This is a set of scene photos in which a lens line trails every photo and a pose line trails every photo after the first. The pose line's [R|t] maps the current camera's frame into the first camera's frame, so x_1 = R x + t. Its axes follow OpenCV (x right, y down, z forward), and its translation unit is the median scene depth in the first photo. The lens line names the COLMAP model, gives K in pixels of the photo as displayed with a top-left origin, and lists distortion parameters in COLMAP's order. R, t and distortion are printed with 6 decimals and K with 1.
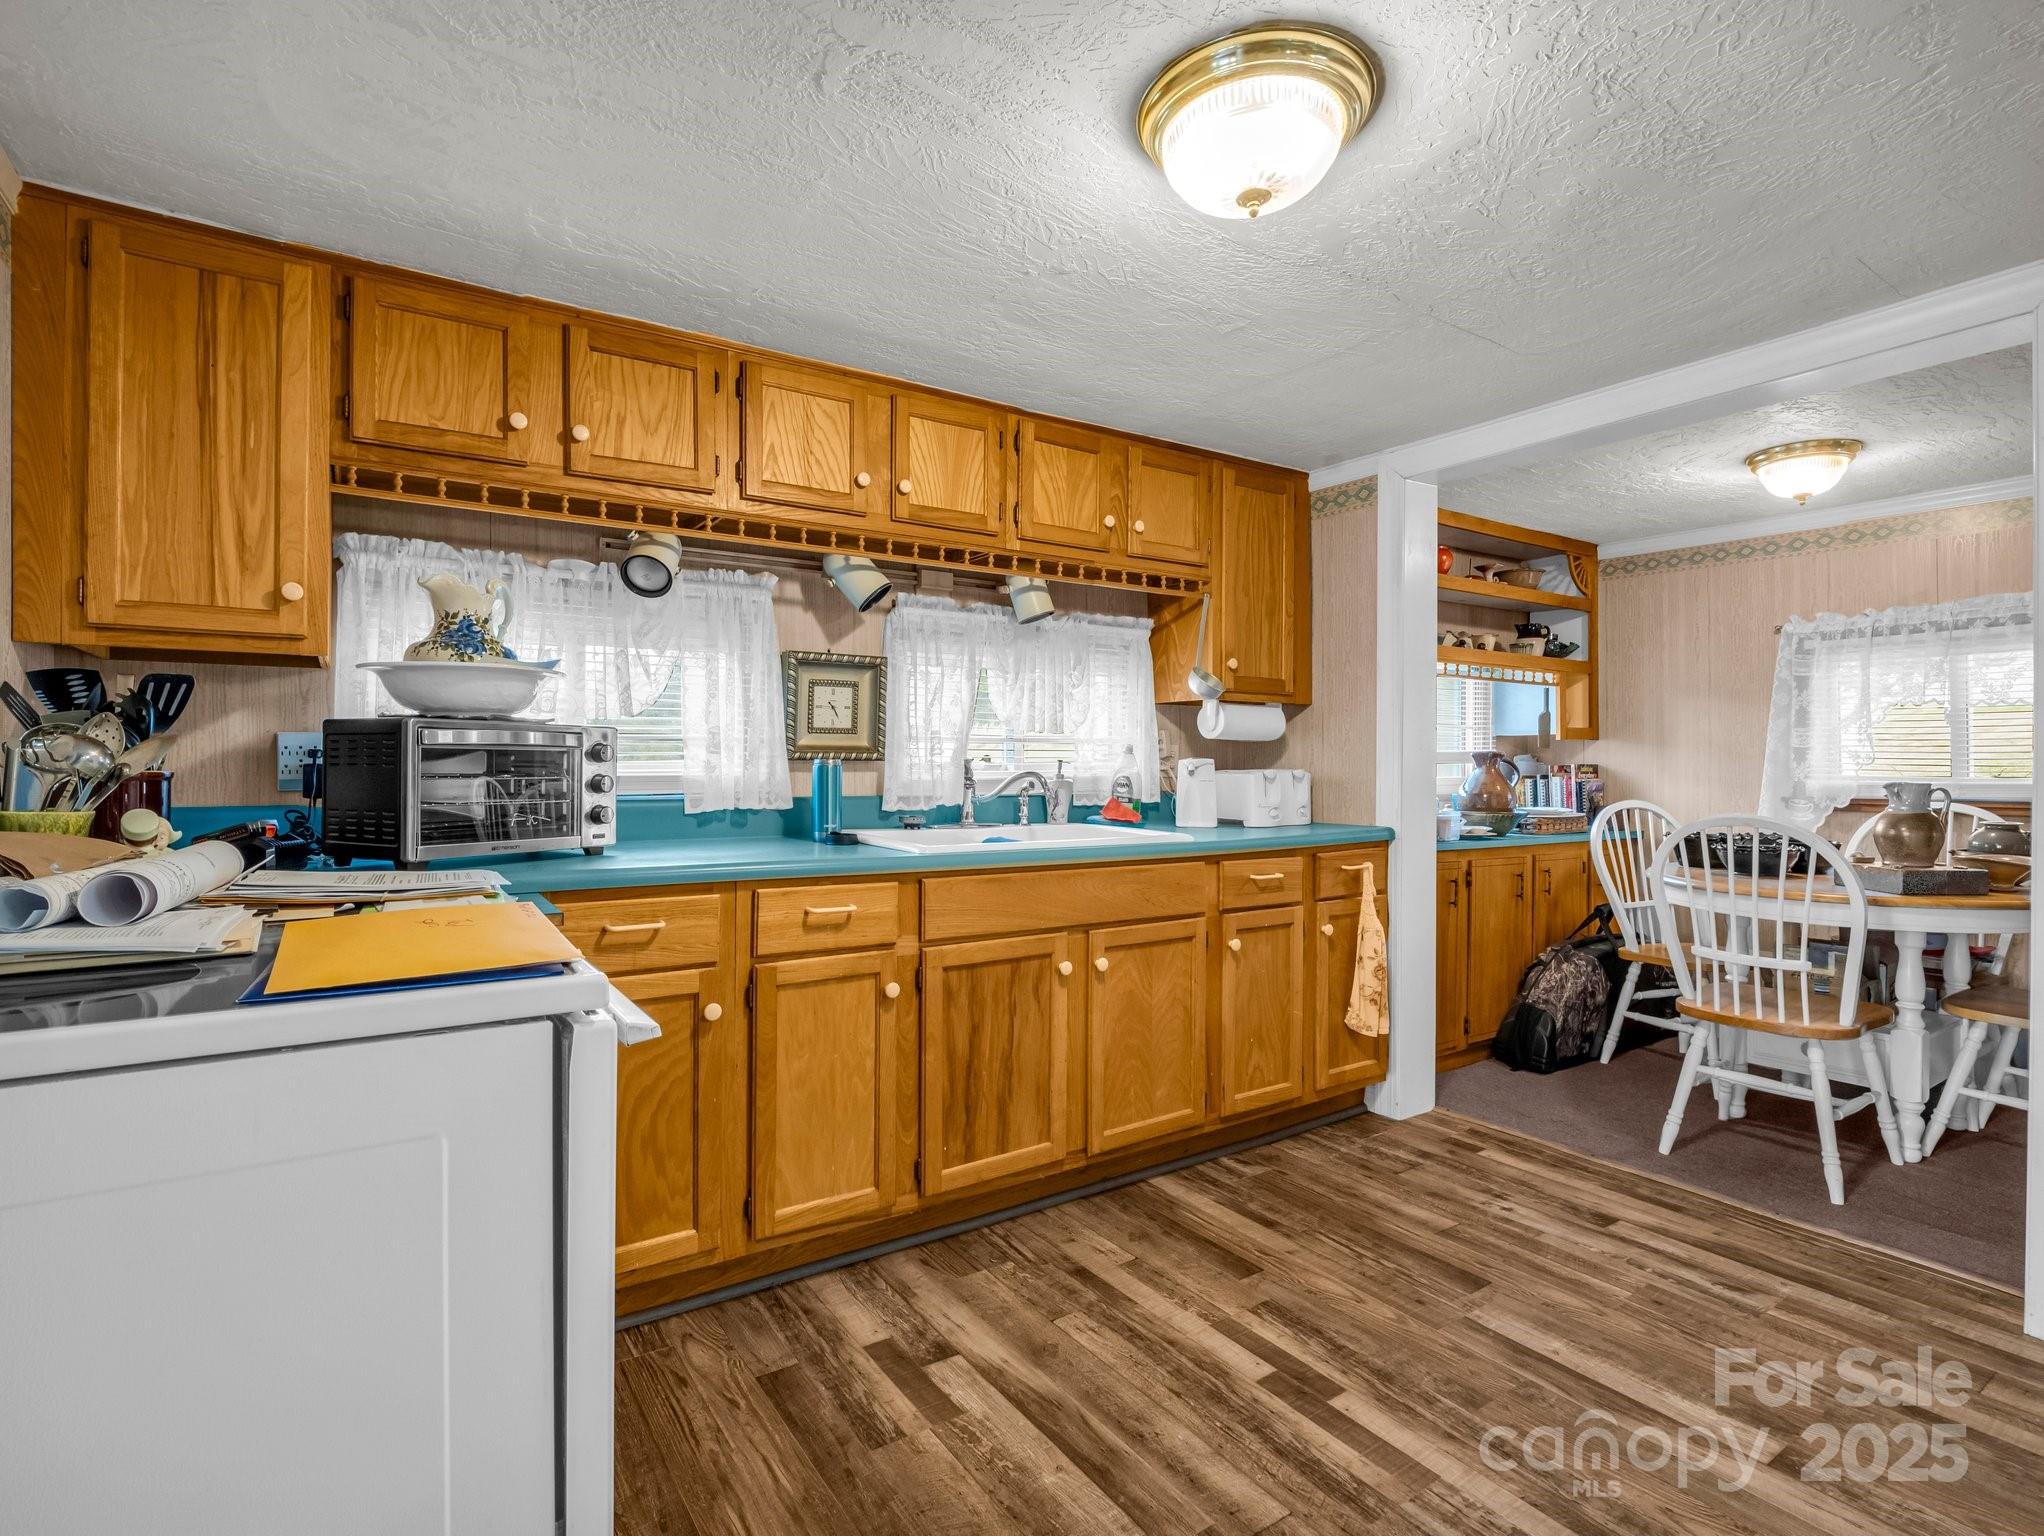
lens RADIAL K [[1014.1, 0, 1020.3], [0, 1014.1, 755.5], [0, 0, 1]] dist [0.001108, -0.011921]
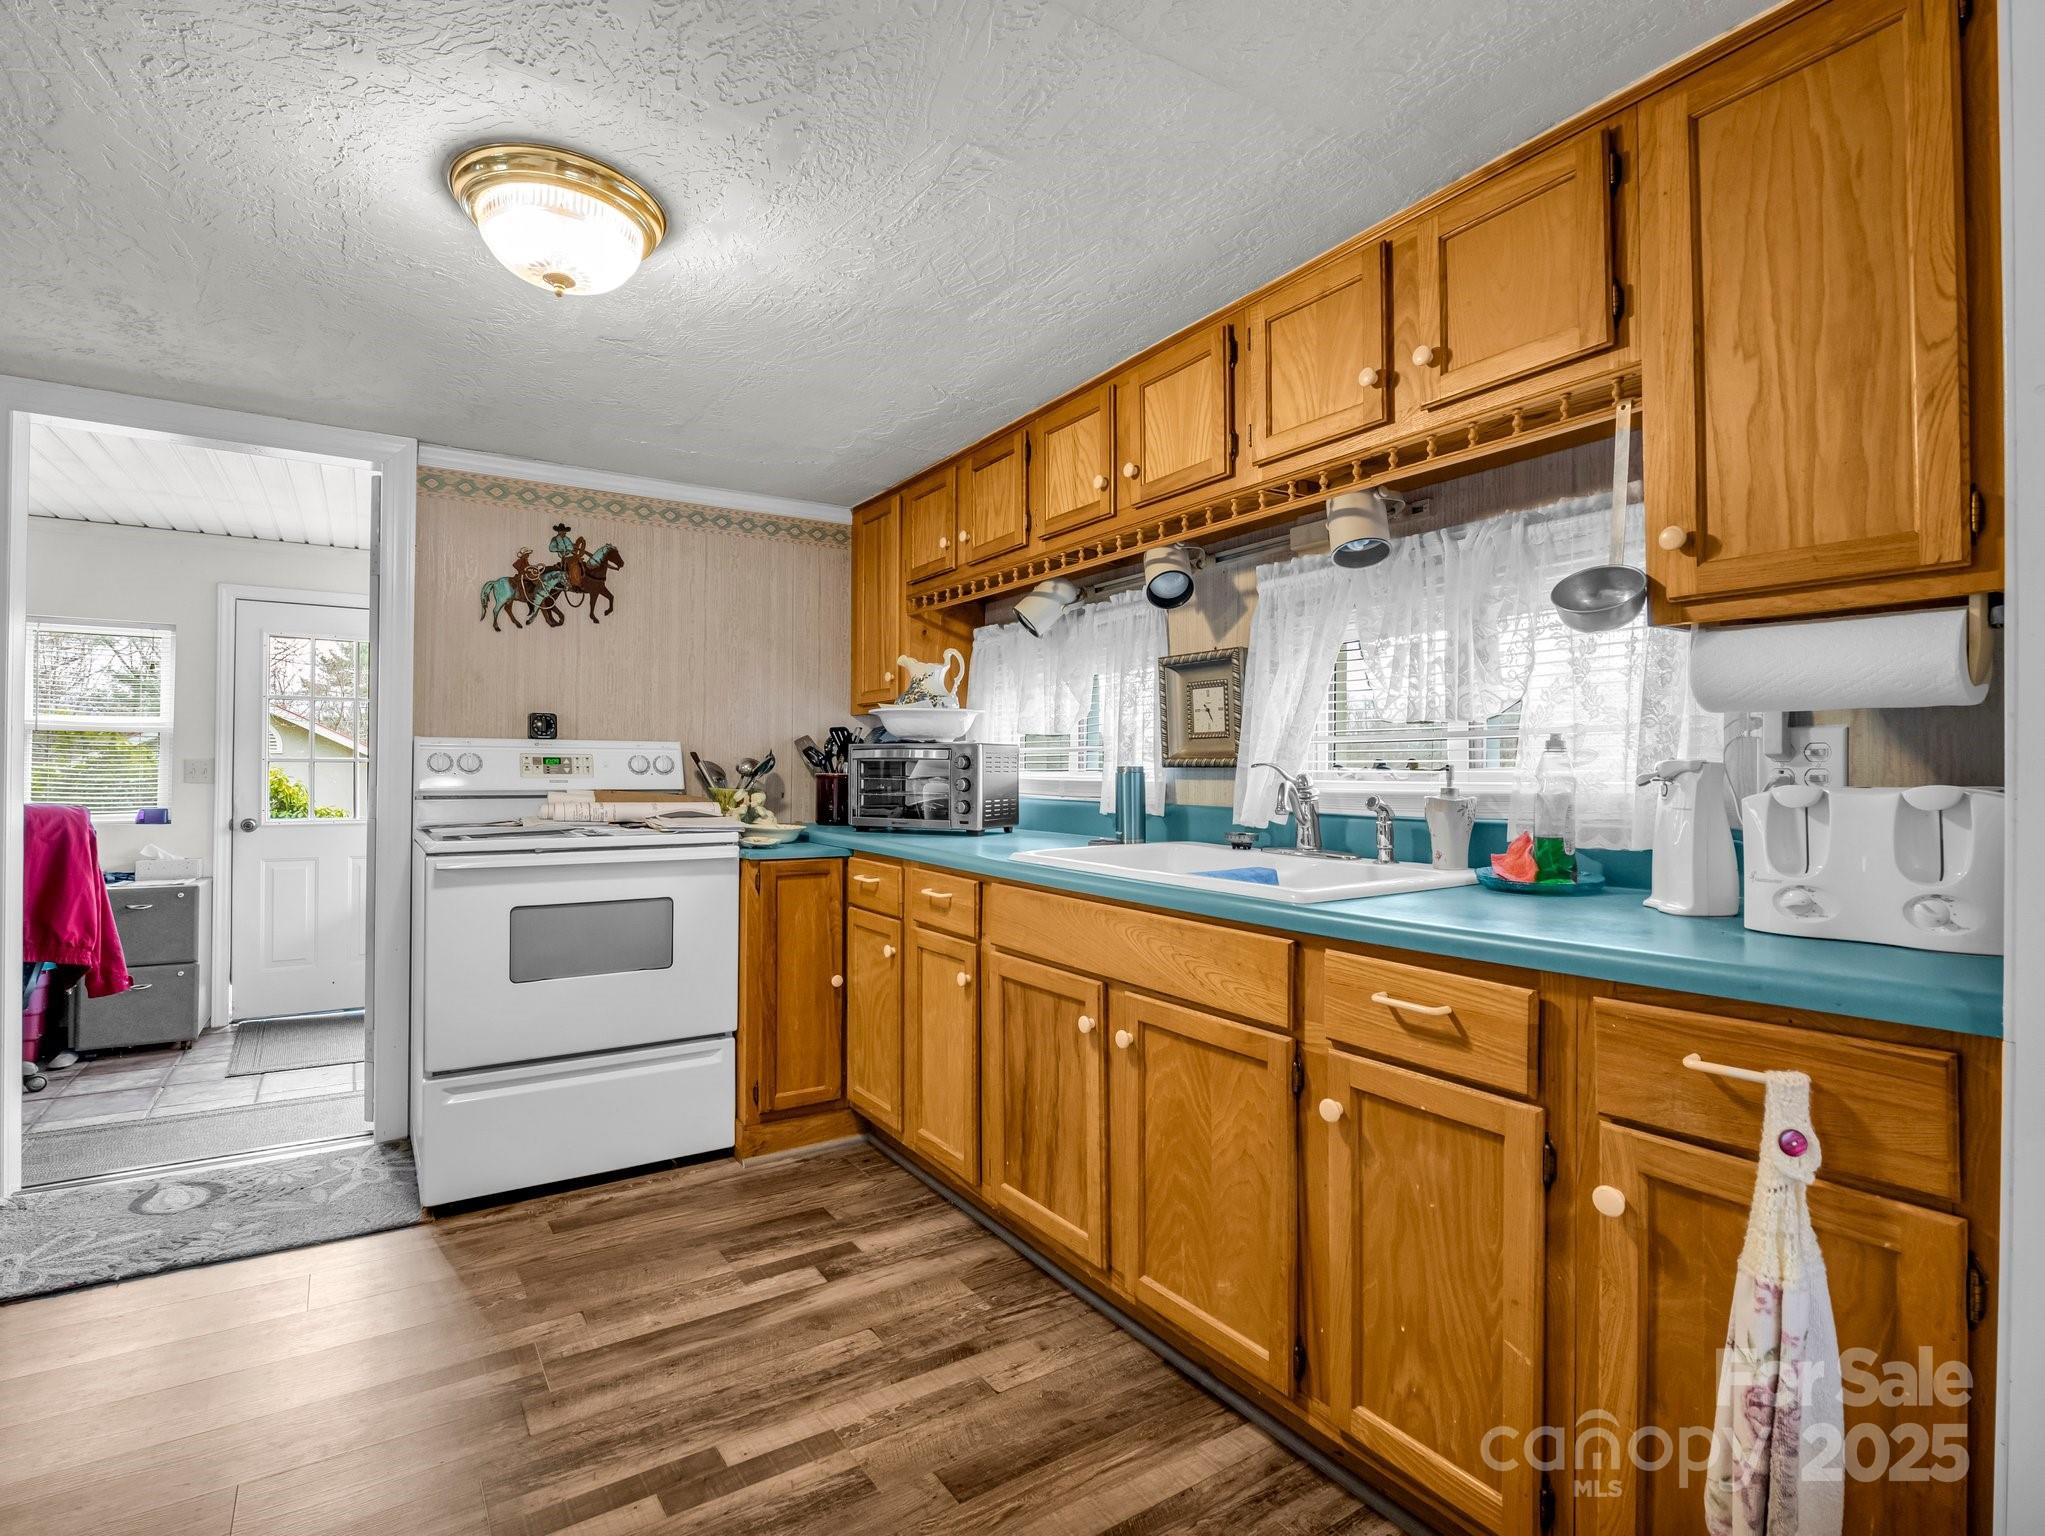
lens RADIAL K [[1004.4, 0, 992.1], [0, 1004.4, 757.3], [0, 0, 1]] dist [-0.000474, -0.009887]
pose [[-0.022227, -0.017555, -0.999599, 0.756779], [0.001812, 0.999843, -0.017599, 0.011510], [0.999751, -0.002202, -0.022191, 0.846560]]
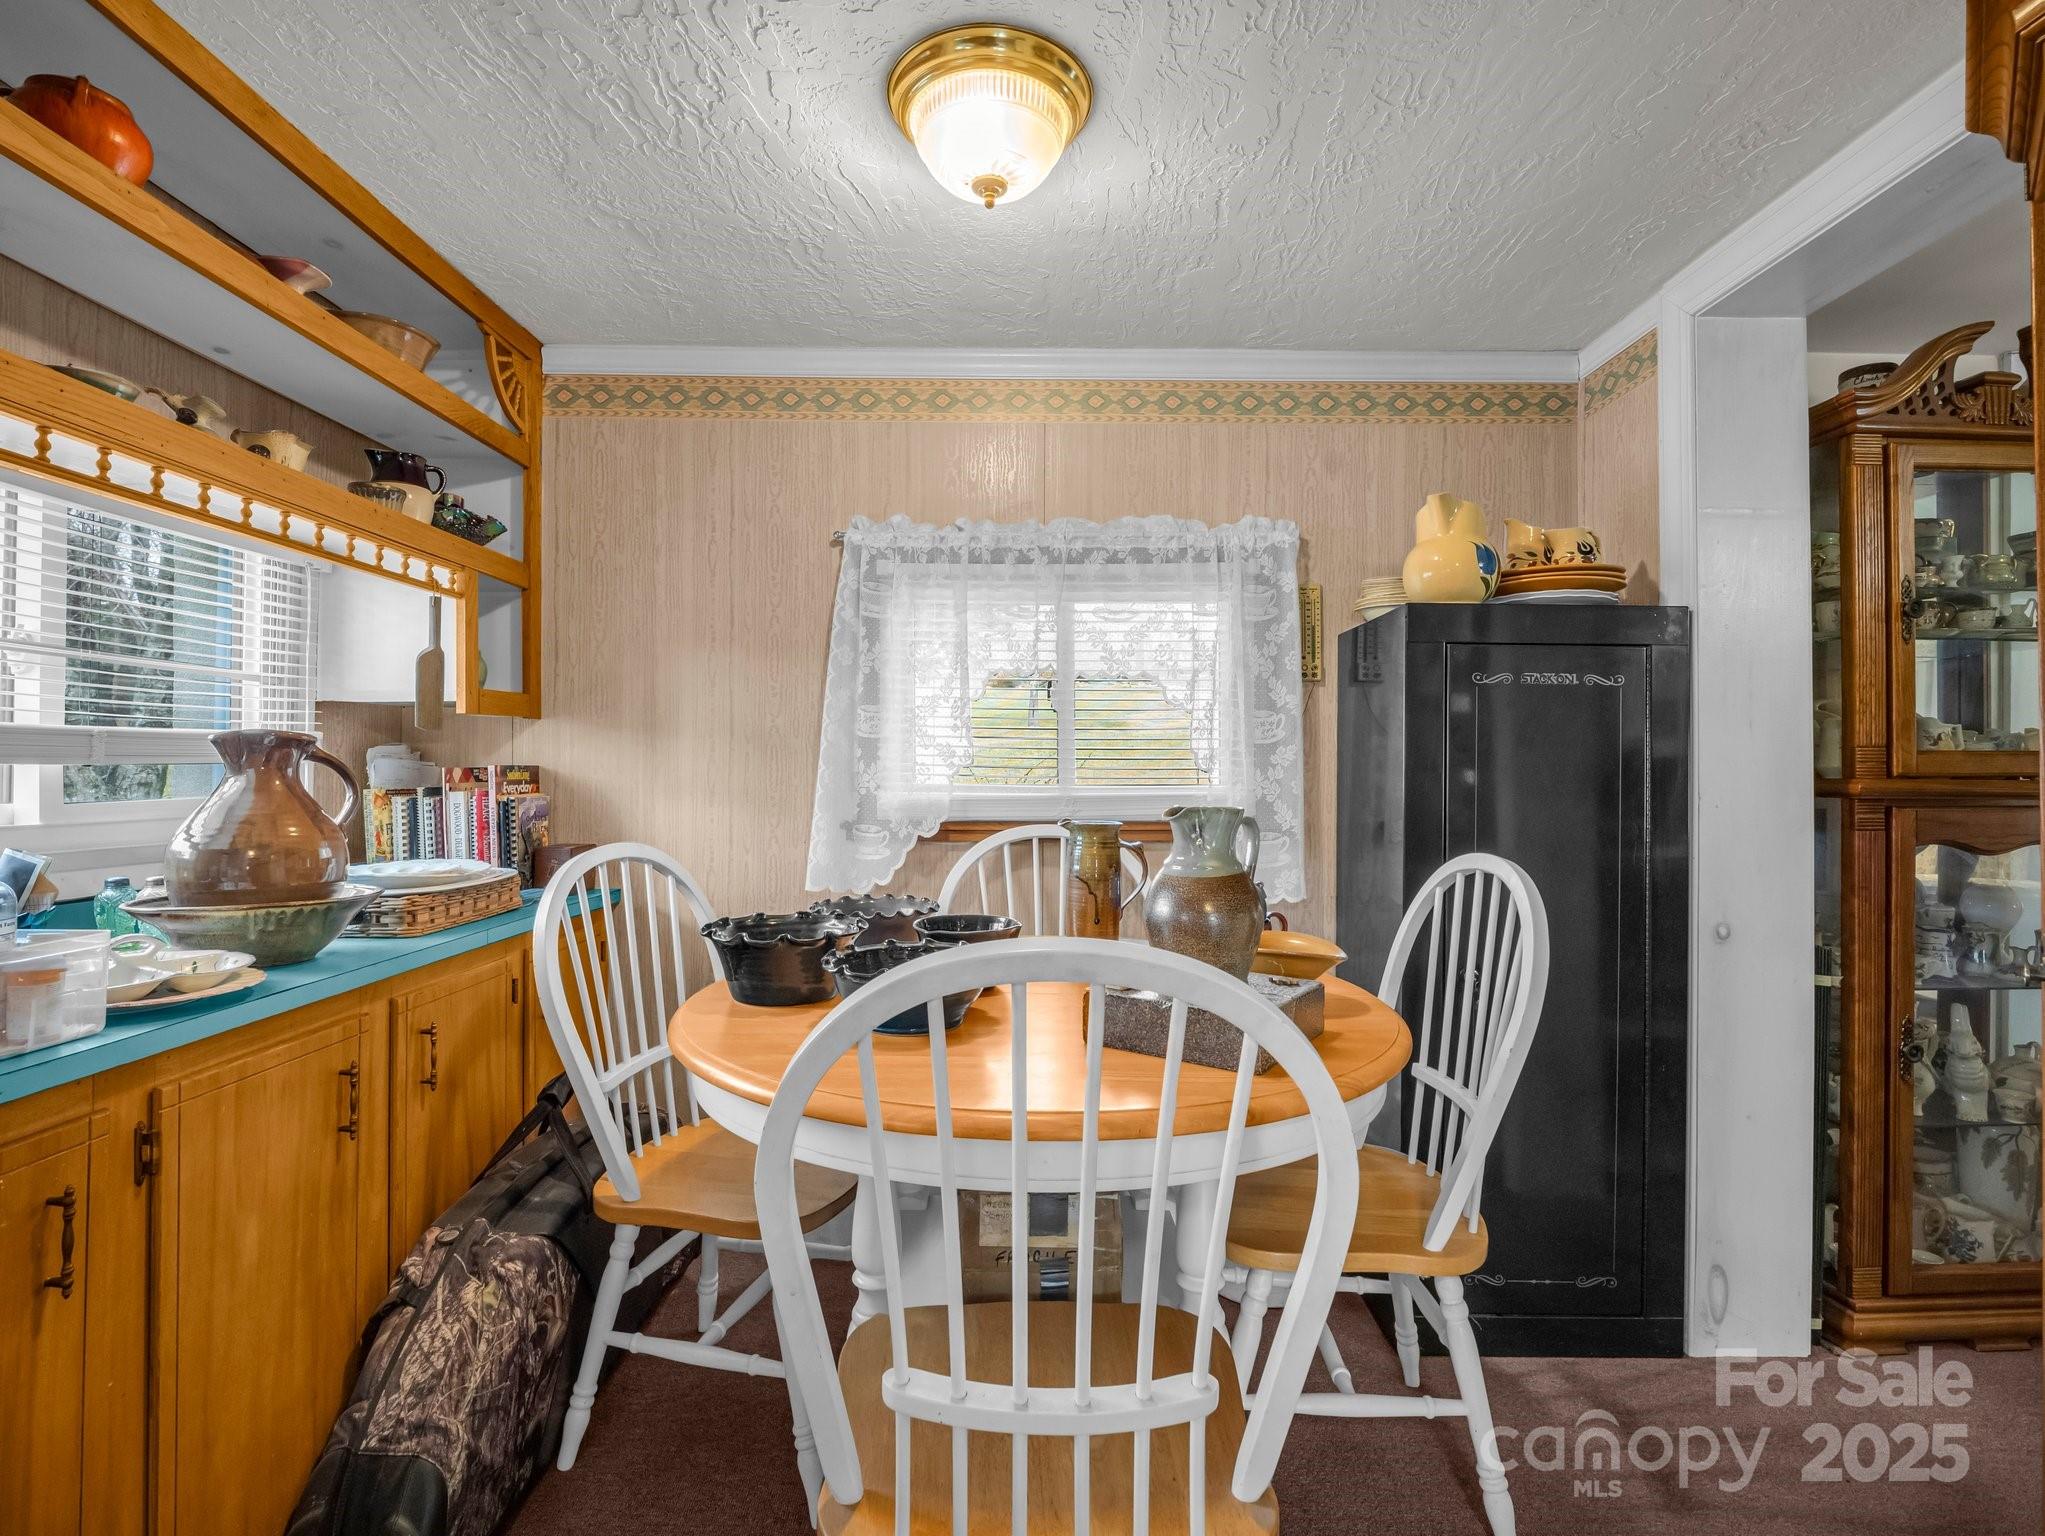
lens RADIAL K [[1029.6, 0, 1022.5], [0, 1029.6, 768.0], [0, 0, 1]] dist [-0.001865, -0.014475]
pose [[0.560530, -0.001096, 0.828133, 0.449067], [-0.009110, 0.999930, 0.007490, 0.006263], [-0.828084, -0.011743, 0.560481, 0.823582]]
